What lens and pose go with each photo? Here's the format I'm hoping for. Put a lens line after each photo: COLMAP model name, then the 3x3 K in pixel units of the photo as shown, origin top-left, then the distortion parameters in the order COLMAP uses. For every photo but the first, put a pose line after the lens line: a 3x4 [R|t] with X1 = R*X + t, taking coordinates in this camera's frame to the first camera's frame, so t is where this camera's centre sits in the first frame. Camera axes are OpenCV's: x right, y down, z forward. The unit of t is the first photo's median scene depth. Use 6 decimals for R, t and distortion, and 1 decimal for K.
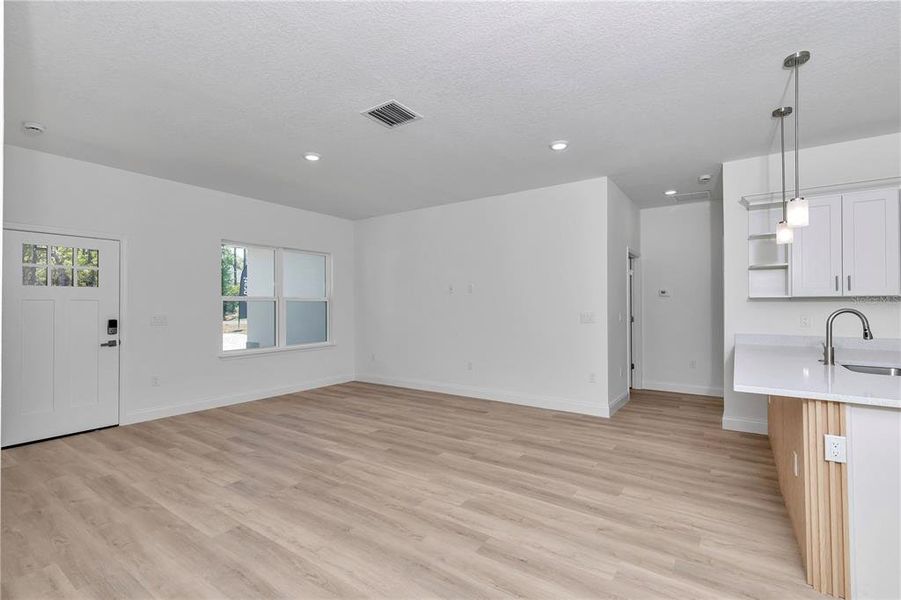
lens RADIAL K [[404.3, 0, 450.5], [0, 404.3, 300.0], [0, 0, 1]] dist [0.002139, 0.000386]
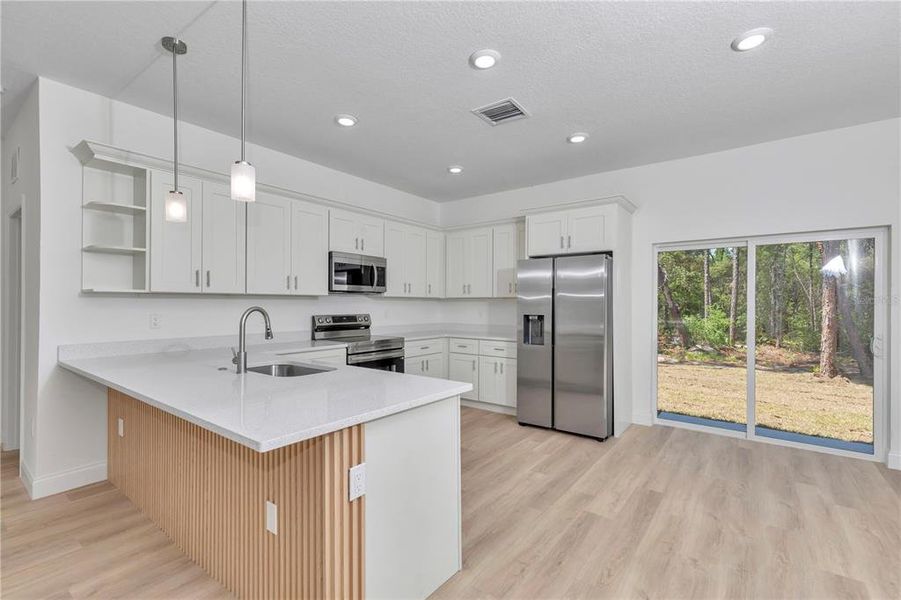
lens RADIAL K [[404.3, 0, 450.5], [0, 404.3, 300.0], [0, 0, 1]] dist [0.002139, 0.000386]
pose [[0.033921, 0.007307, 0.999398, 0.081413], [-0.014516, 0.999871, -0.006818, 0.005316], [-0.999319, -0.014276, 0.034023, 0.420646]]
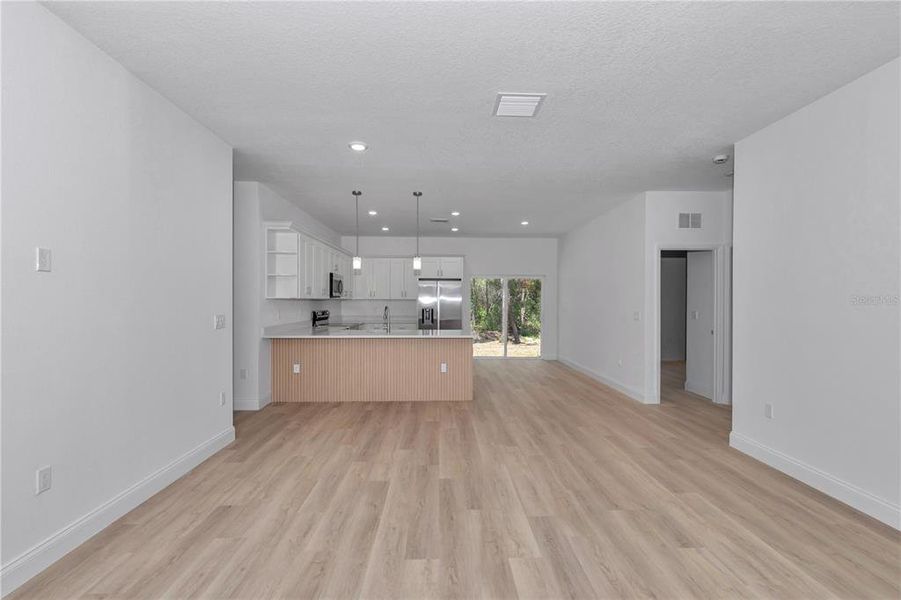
lens RADIAL K [[425.9, 0, 450.5], [0, 425.9, 300.0], [0, 0, 1]] dist [0.002755, 0.000316]
pose [[-0.607493, 0.002165, 0.794322, -0.819335], [-0.009269, 0.999909, -0.009814, 0.010518], [-0.794271, -0.013325, -0.607418, 1.682386]]
